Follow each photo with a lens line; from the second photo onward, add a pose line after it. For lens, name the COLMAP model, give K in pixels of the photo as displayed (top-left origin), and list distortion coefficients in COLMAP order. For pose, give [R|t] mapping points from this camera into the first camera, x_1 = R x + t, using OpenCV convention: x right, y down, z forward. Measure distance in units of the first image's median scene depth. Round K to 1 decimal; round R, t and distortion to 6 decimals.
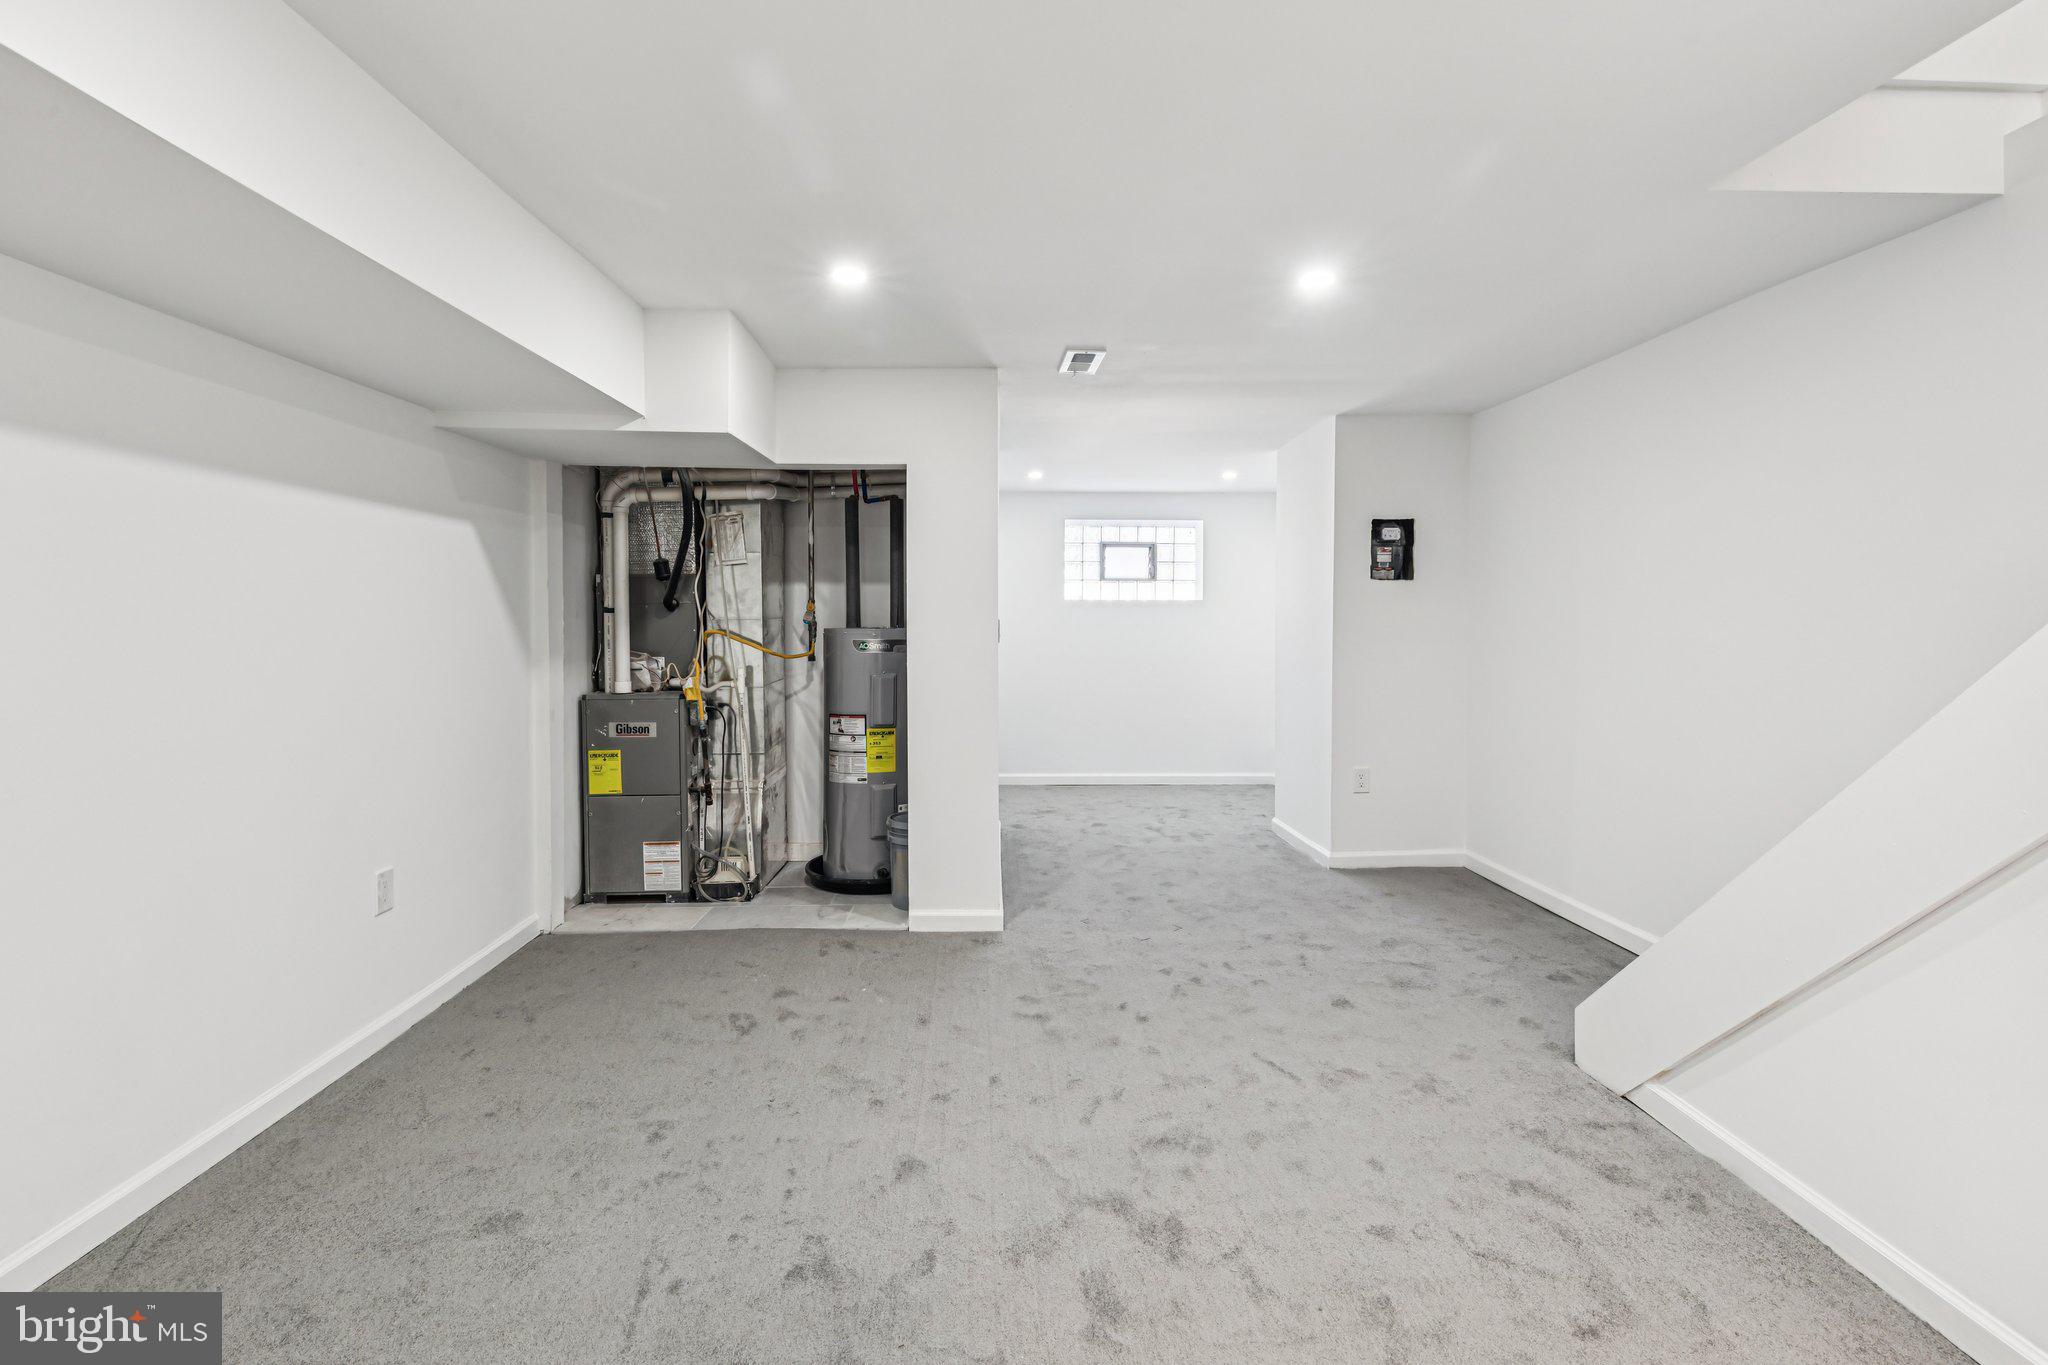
lens RADIAL K [[932.6, 0, 983.7], [0, 932.6, 640.3], [0, 0, 1]] dist [0.008163, -0.002102]
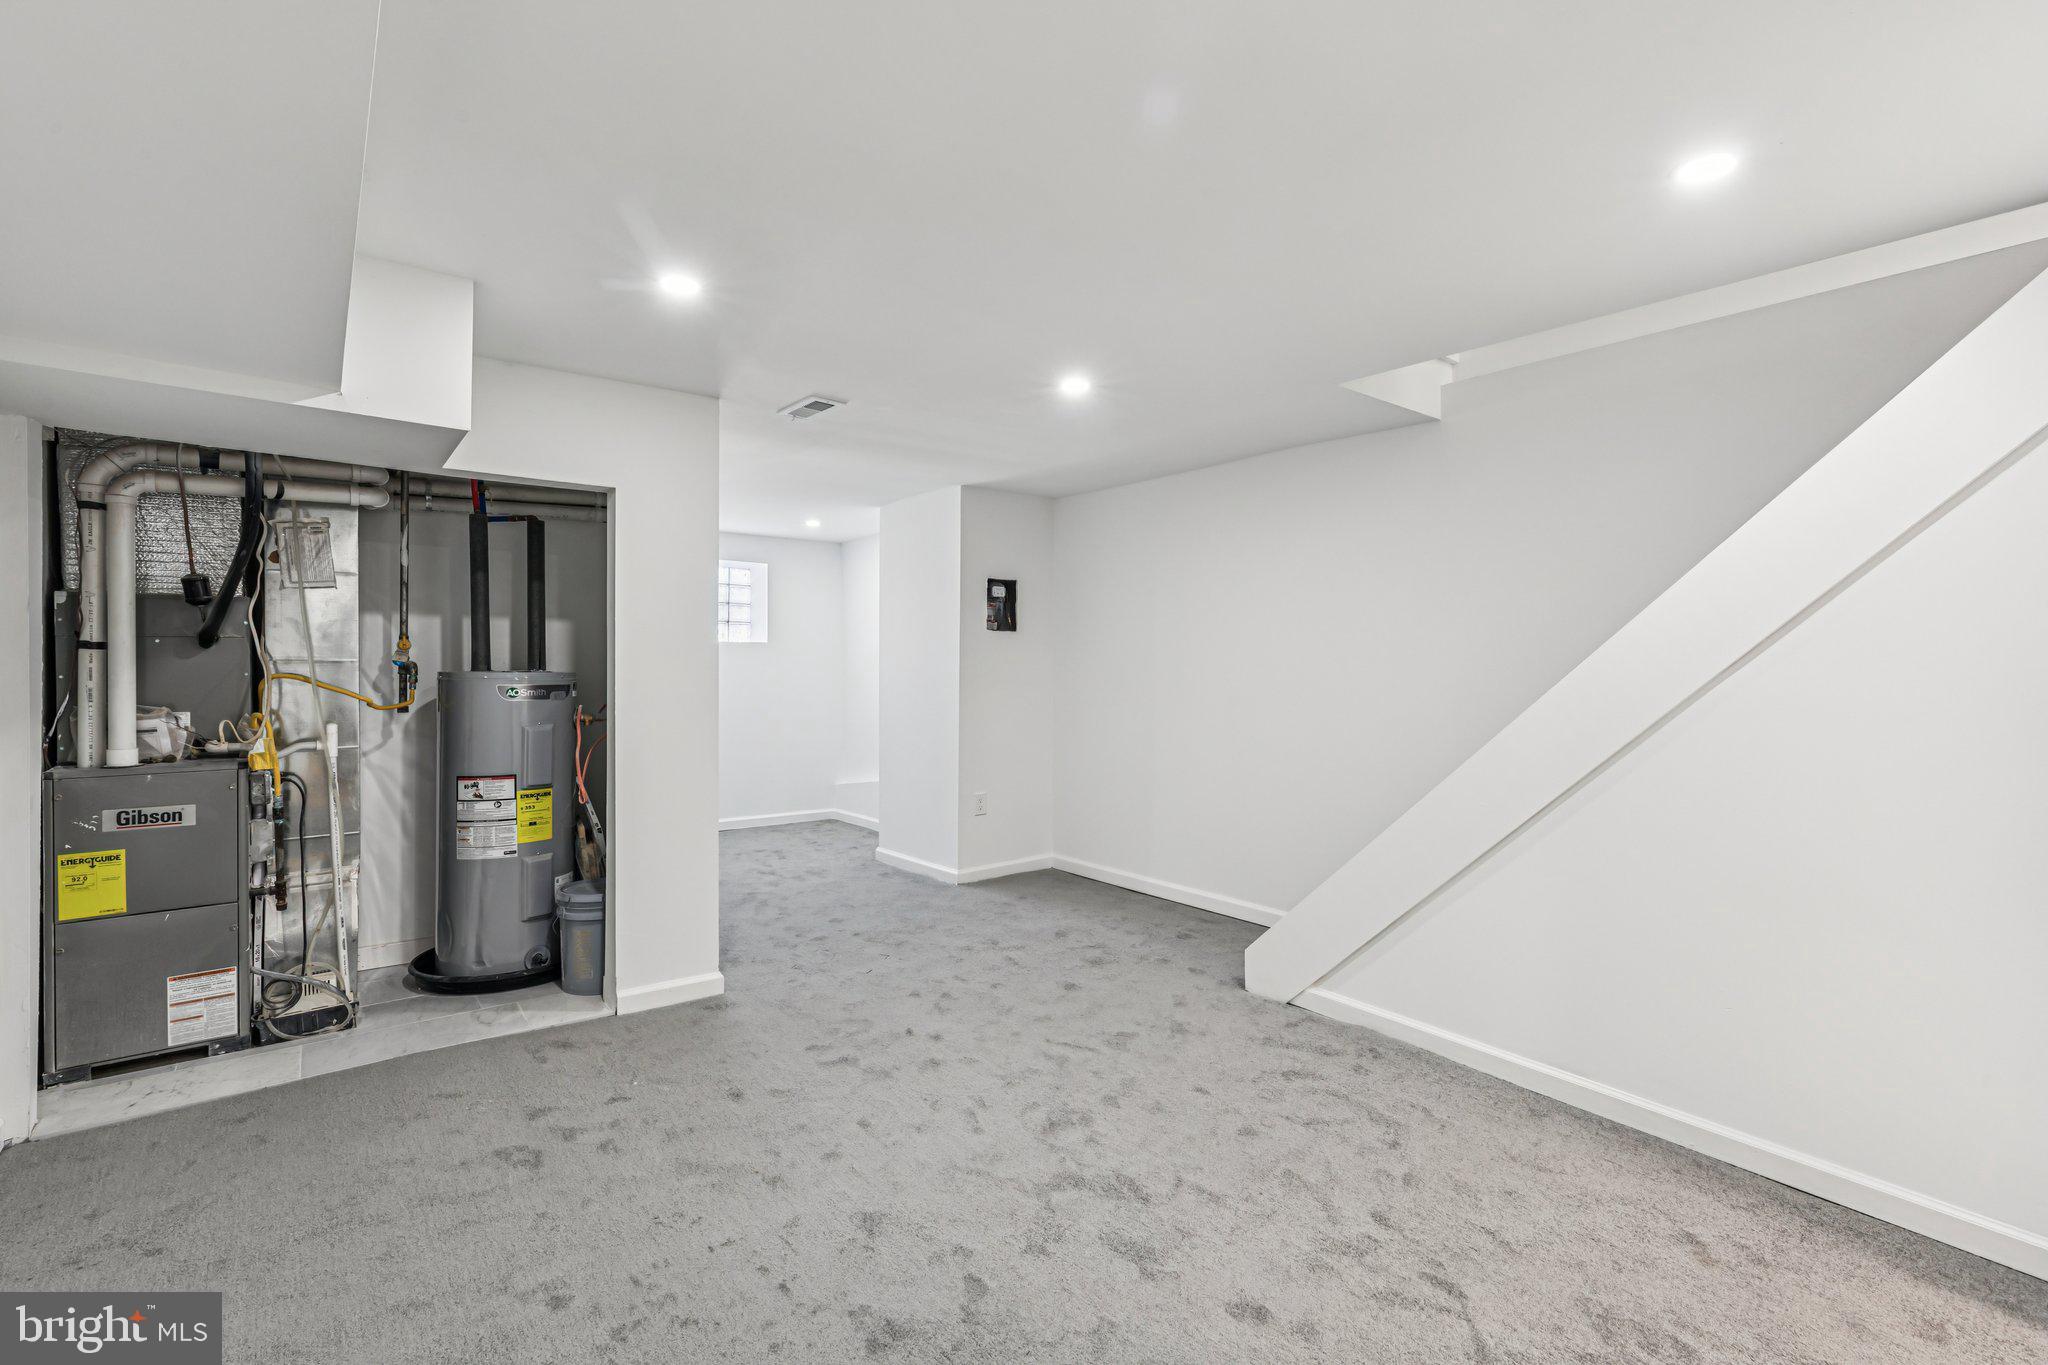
lens RADIAL K [[932.6, 0, 1015.1], [0, 932.6, 670.9], [0, 0, 1]] dist [0.008163, -0.002102]
pose [[0.803241, 0.001875, 0.595652, -0.295704], [0.004028, 0.999955, -0.008580, -0.005391], [-0.595641, 0.009291, 0.803197, 0.058547]]
